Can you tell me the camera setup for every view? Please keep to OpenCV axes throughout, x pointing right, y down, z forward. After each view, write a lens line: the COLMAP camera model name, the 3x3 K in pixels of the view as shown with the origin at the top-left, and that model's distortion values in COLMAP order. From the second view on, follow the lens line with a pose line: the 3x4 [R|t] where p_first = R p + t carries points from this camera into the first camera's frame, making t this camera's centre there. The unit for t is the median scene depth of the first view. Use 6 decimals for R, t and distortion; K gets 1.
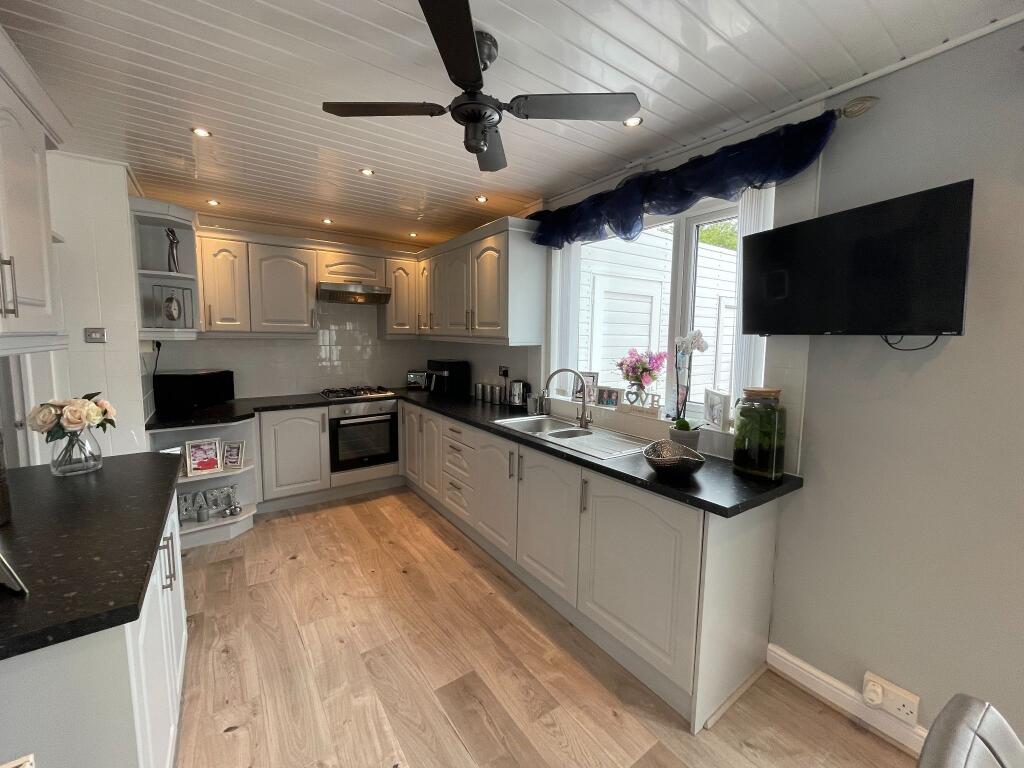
lens RADIAL K [[417.2, 0, 512.9], [0, 417.2, 378.3], [0, 0, 1]] dist [0.001827, 0.000299]
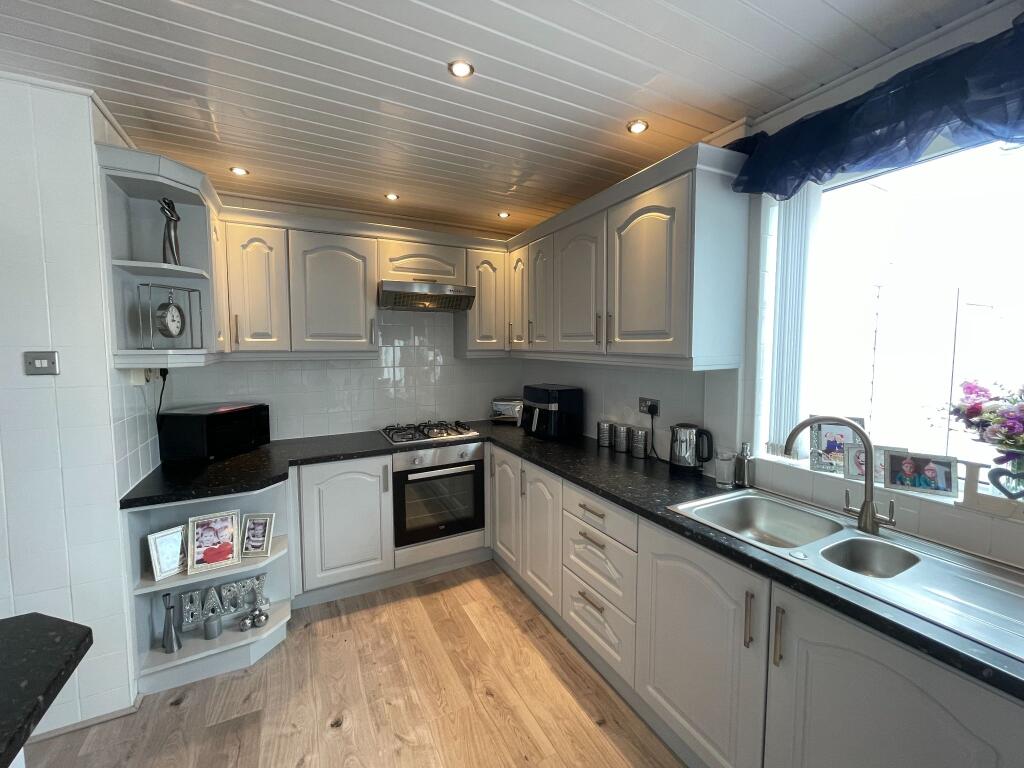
lens RADIAL K [[417.2, 0, 512.6], [0, 417.2, 380.1], [0, 0, 1]] dist [0.001827, 0.000299]
pose [[0.991414, -0.004318, -0.130692, -0.169448], [0.001171, 0.999708, -0.024145, -0.048457], [0.130758, 0.023785, 0.991129, 0.372609]]
